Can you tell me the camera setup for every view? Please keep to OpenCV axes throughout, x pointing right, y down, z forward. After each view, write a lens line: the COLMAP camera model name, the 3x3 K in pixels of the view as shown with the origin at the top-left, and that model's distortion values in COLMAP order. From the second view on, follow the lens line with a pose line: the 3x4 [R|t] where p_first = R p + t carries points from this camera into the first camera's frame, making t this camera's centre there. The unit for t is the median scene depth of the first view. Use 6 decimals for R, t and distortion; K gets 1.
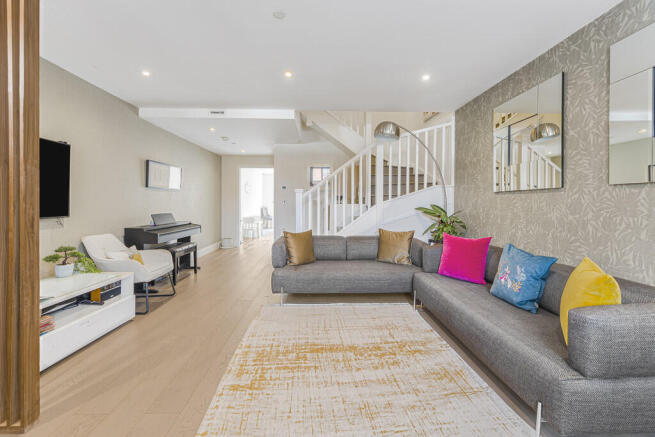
lens RADIAL K [[286.0, 0, 334.0], [0, 286.0, 204.8], [0, 0, 1]] dist [0.009574, 0.001205]
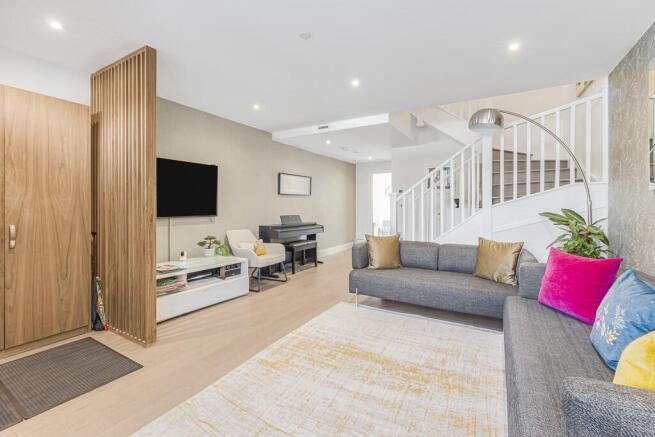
lens RADIAL K [[286.0, 0, 341.8], [0, 286.0, 205.6], [0, 0, 1]] dist [0.009574, 0.001205]
pose [[0.852222, -0.000987, -0.523180, 0.297342], [-0.004614, 0.999945, -0.009403, -0.000181], [0.523160, 0.010428, 0.852170, 0.081916]]
